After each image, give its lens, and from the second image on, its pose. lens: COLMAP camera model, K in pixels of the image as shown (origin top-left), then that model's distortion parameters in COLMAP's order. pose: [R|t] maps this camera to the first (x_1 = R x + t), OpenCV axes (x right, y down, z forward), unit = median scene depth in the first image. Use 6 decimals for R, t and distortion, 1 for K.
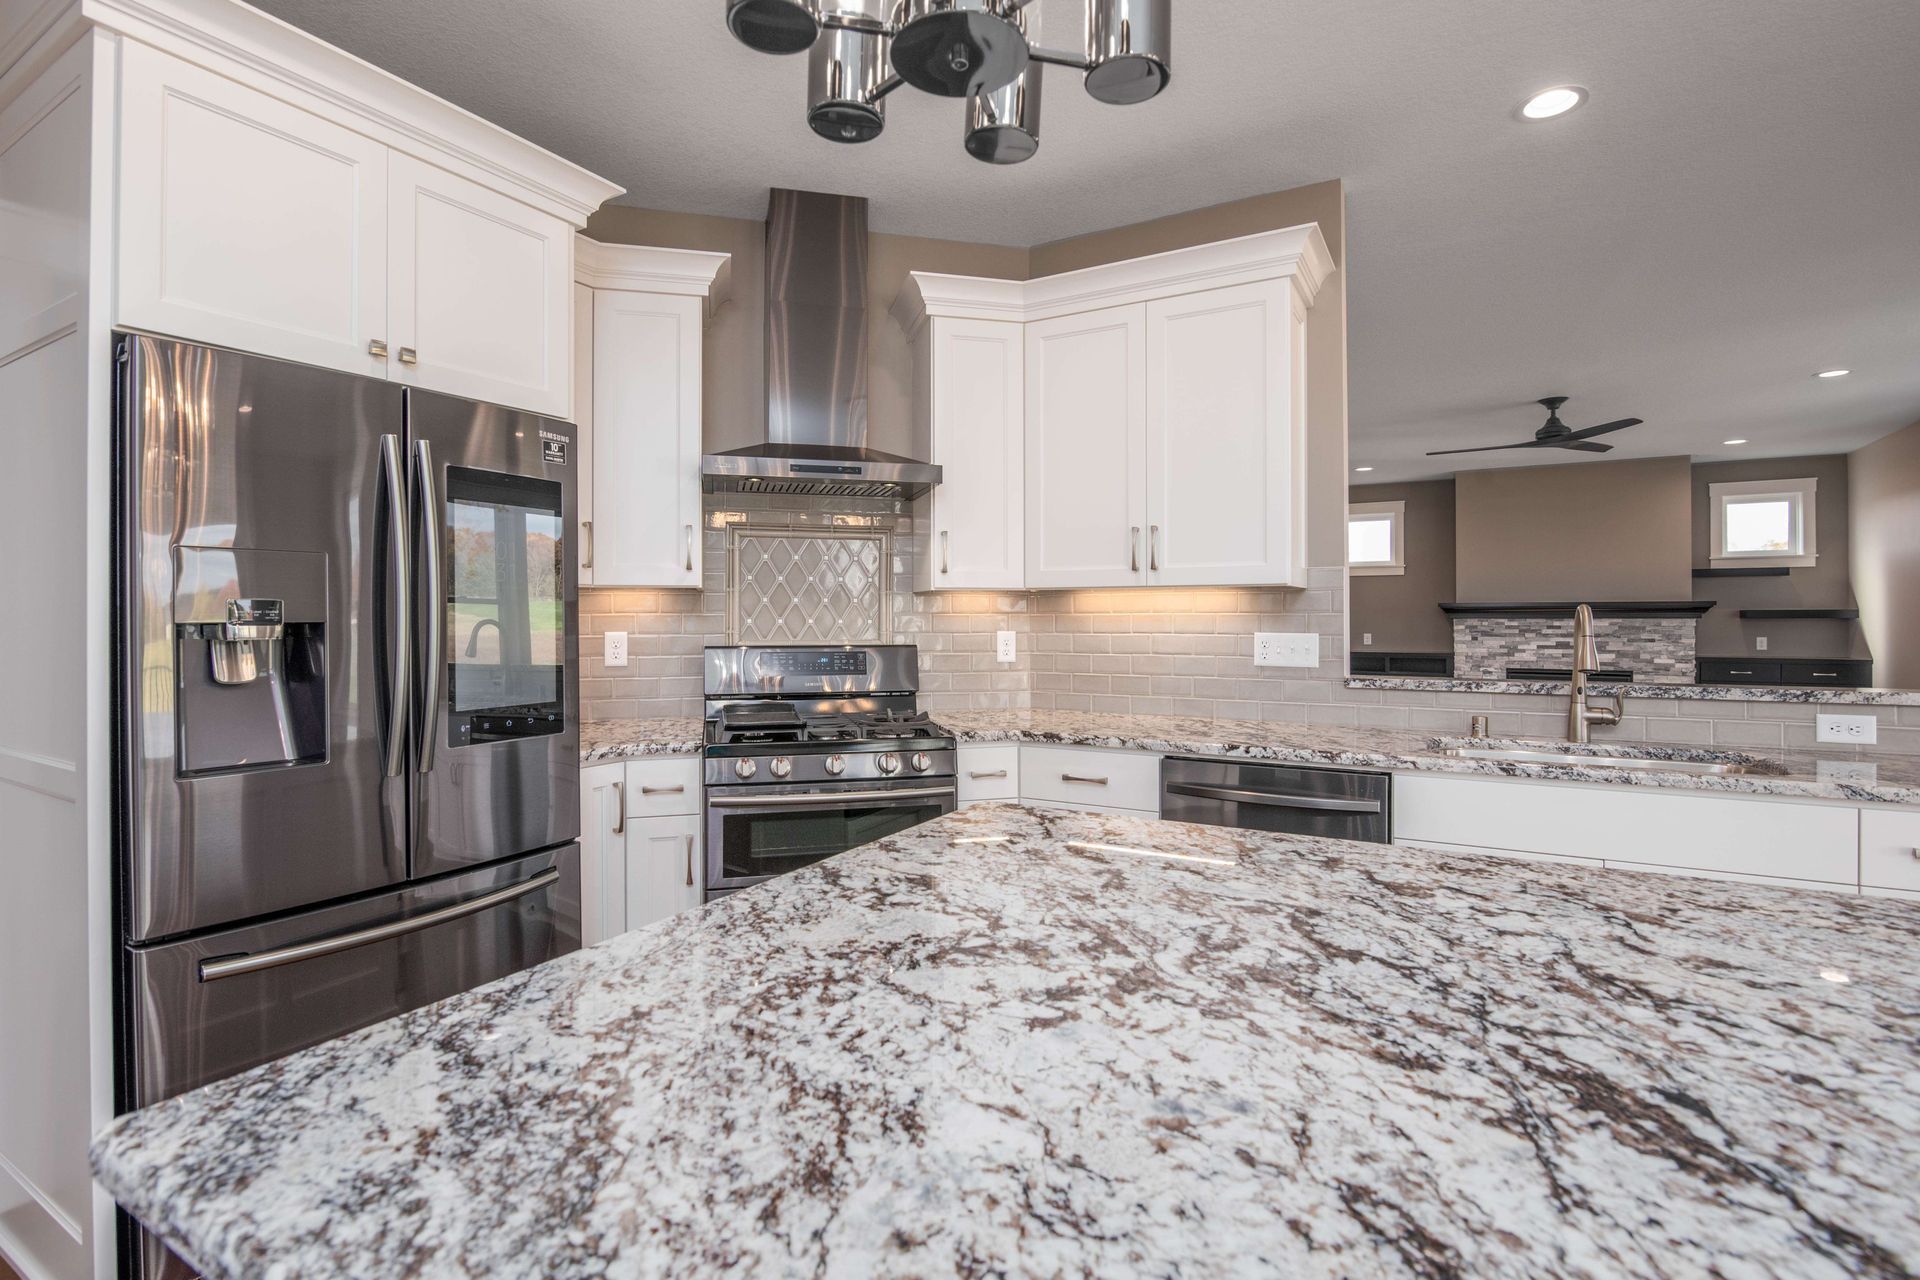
lens RADIAL K [[927.3, 0, 969.3], [0, 927.3, 618.6], [0, 0, 1]] dist [0.001725, -0.000441]
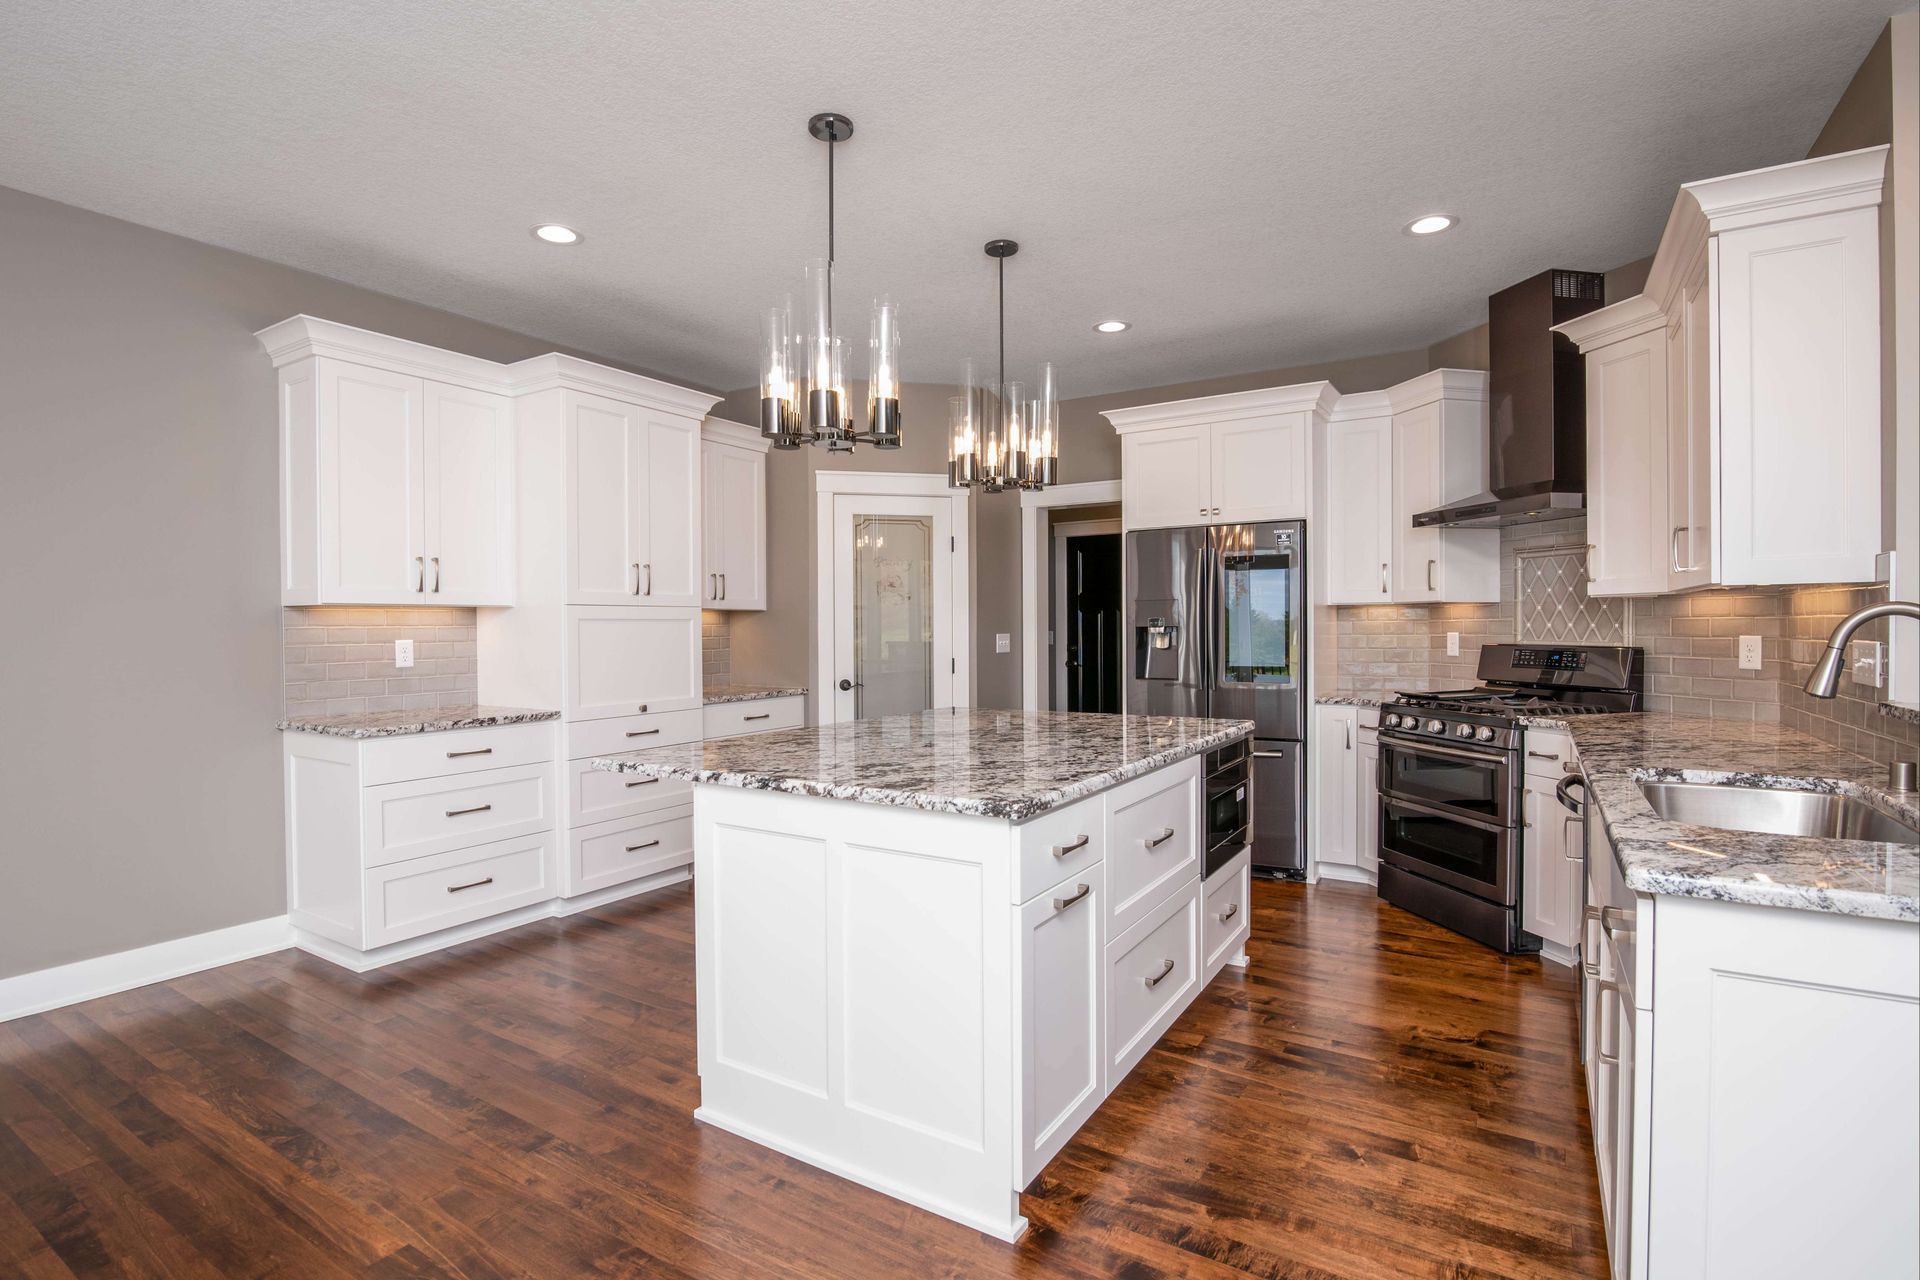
lens RADIAL K [[927.3, 0, 969.3], [0, 927.3, 618.6], [0, 0, 1]] dist [0.001725, -0.000441]
pose [[-0.035707, -0.008451, -0.999327, 1.095132], [0.000800, 0.999964, -0.008485, 0.004477], [0.999362, -0.001102, -0.035699, 0.291667]]
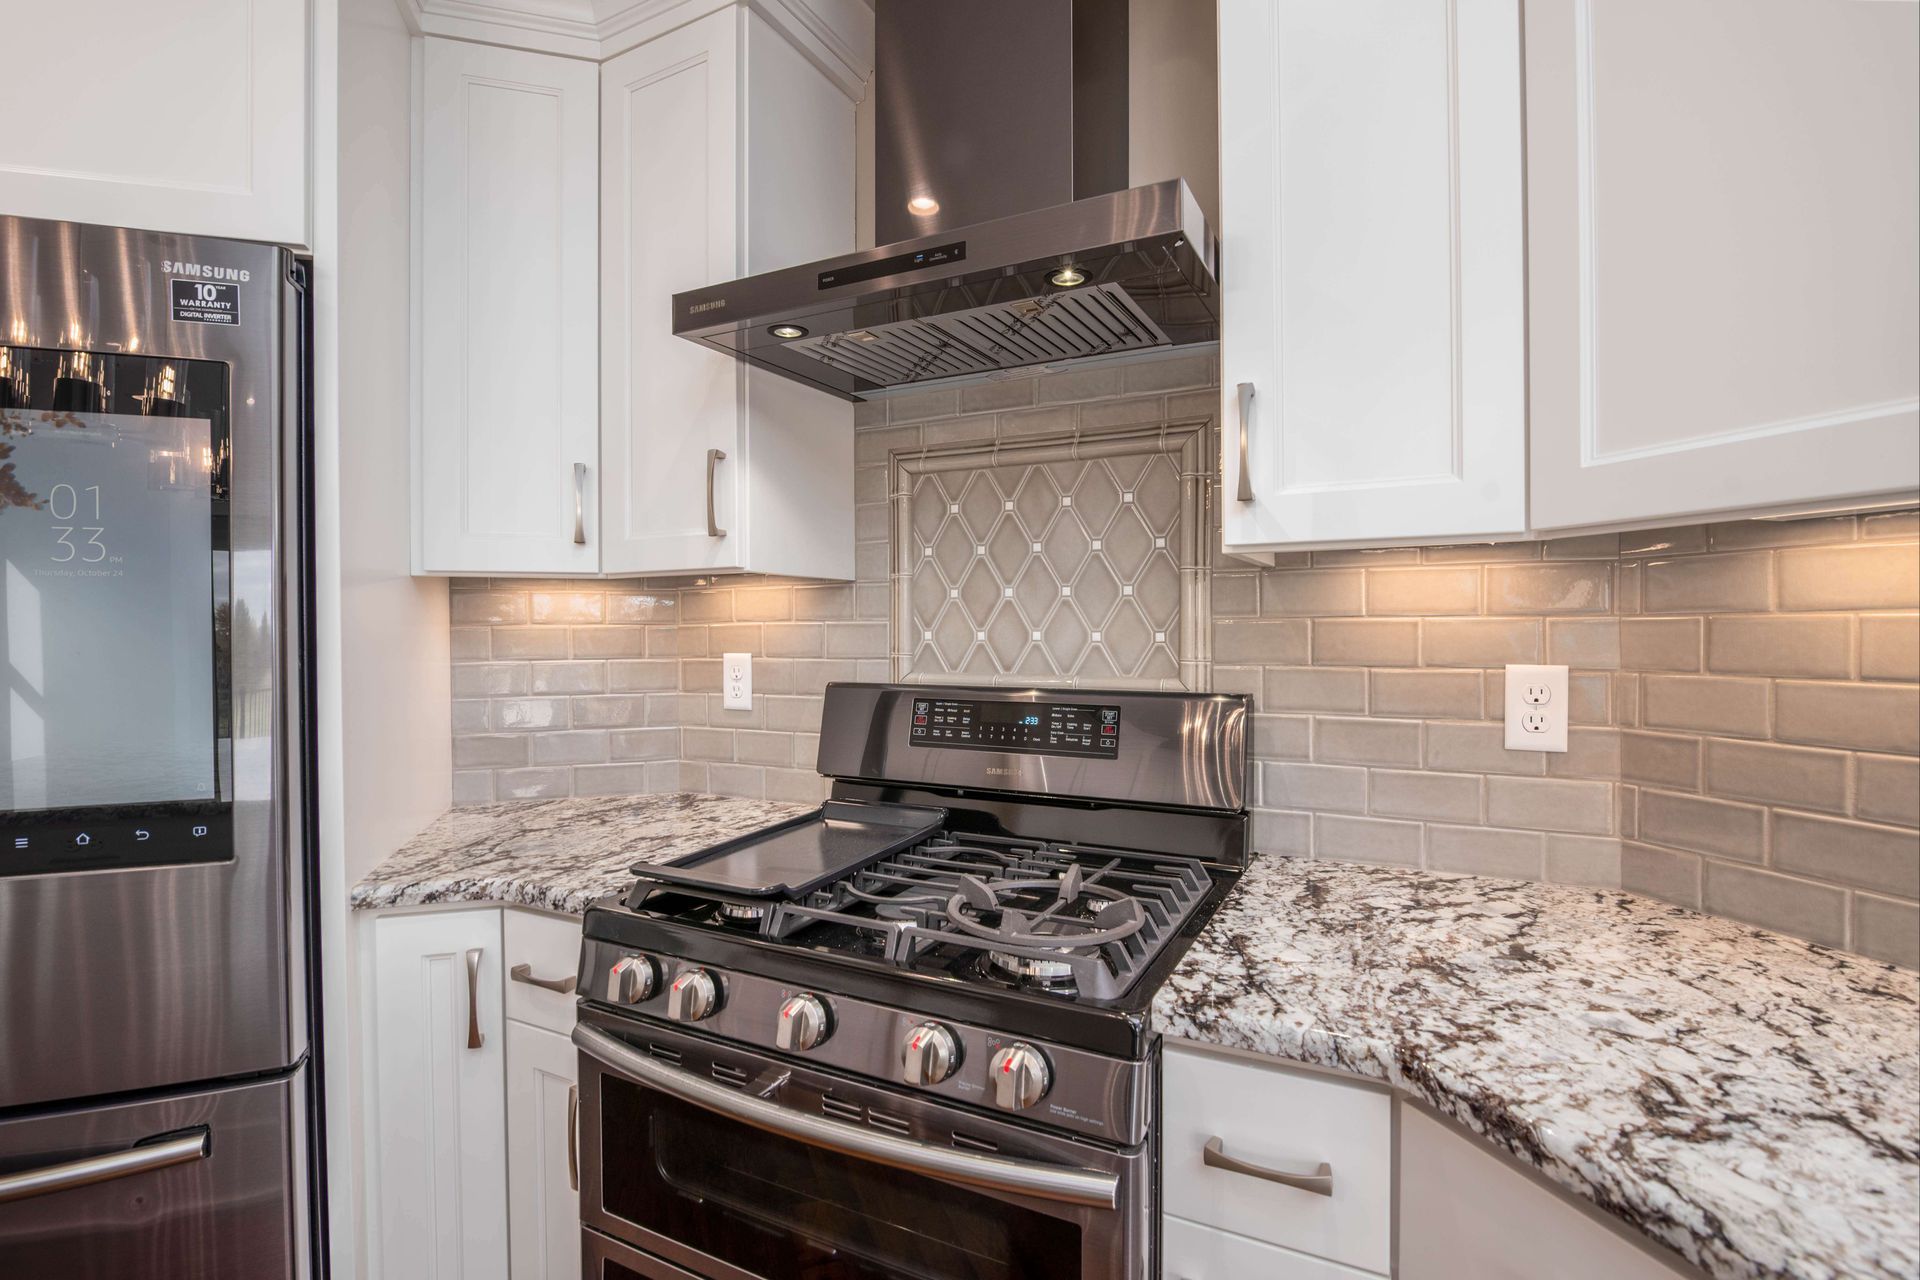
lens RADIAL K [[921.3, 0, 960.0], [0, 921.3, 640.0], [0, 0, 1]] dist [-0.027206, -0.000093]
pose [[0.727021, 0.005673, -0.686592, 0.132787], [0.003602, 0.999921, 0.012077, -0.000646], [0.686606, -0.011253, 0.726943, 0.660635]]
